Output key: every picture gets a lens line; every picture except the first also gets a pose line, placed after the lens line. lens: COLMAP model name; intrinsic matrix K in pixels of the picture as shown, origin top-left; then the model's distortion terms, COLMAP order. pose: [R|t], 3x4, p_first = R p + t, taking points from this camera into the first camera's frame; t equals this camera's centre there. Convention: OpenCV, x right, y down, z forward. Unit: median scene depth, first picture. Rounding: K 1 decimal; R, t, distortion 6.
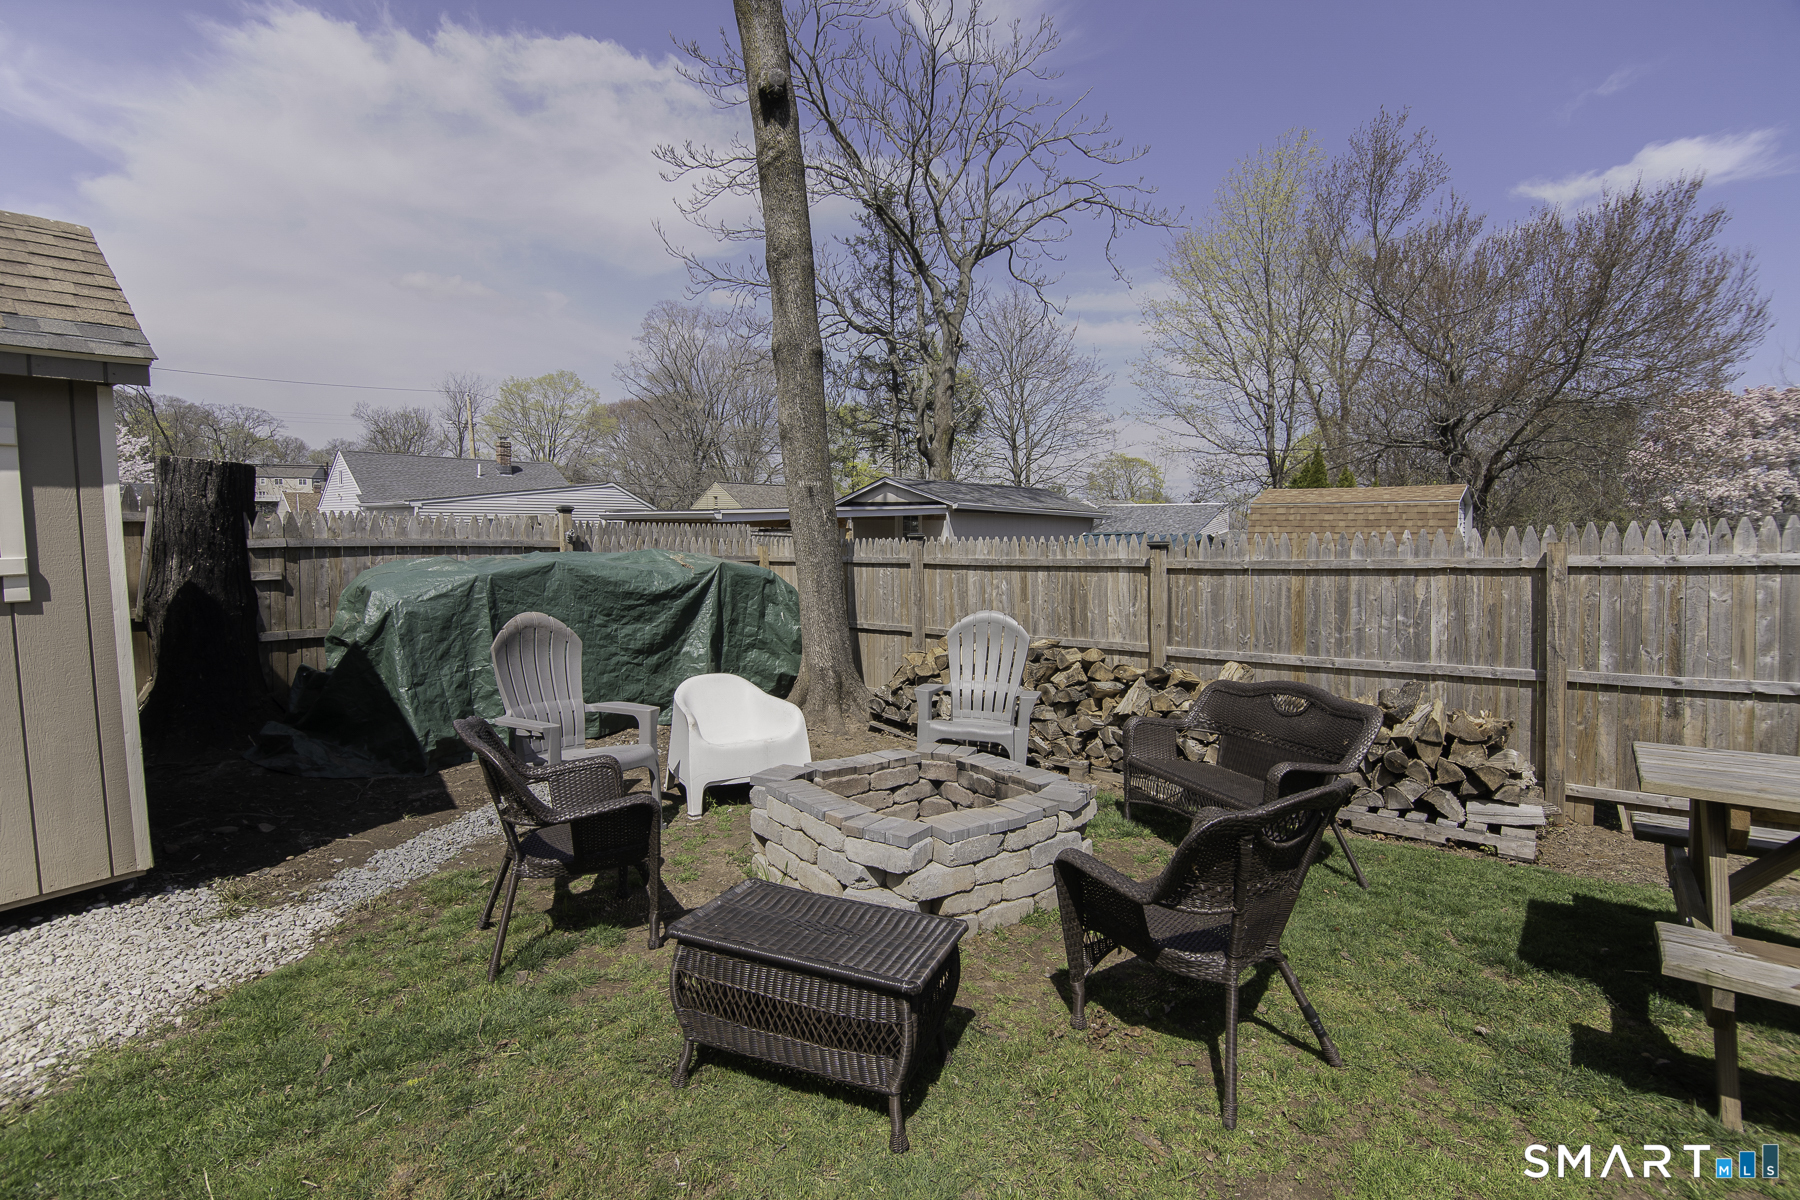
lens RADIAL K [[814.1, 0, 906.1], [0, 814.1, 586.2], [0, 0, 1]] dist [-0.010771, -0.001981]
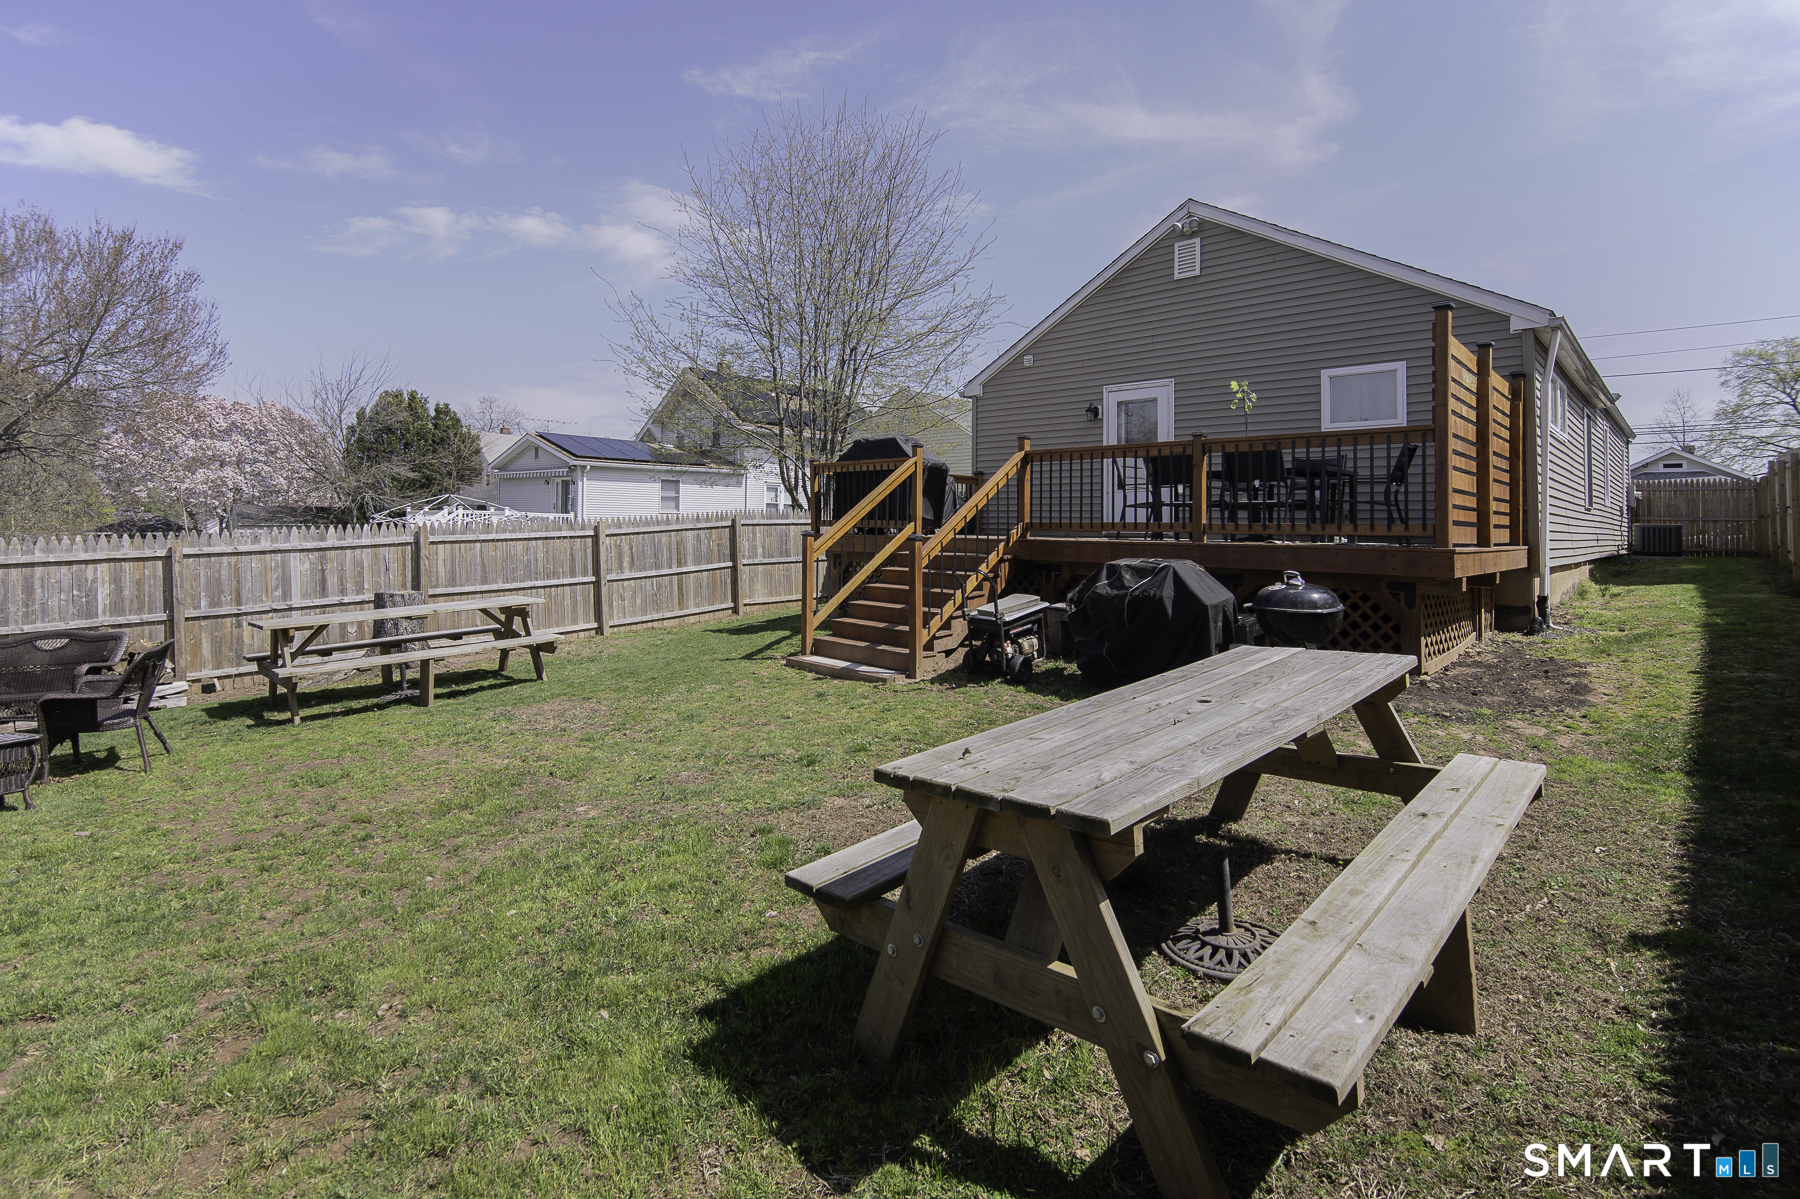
lens RADIAL K [[846.5, 0, 934.9], [0, 846.5, 501.3], [0, 0, 1]] dist [-0.030956, -0.000144]
pose [[0.033224, 0.018177, 0.999283, -0.939713], [0.066044, 0.997609, -0.020343, 0.005783], [-0.997263, 0.066672, 0.031944, -0.728433]]
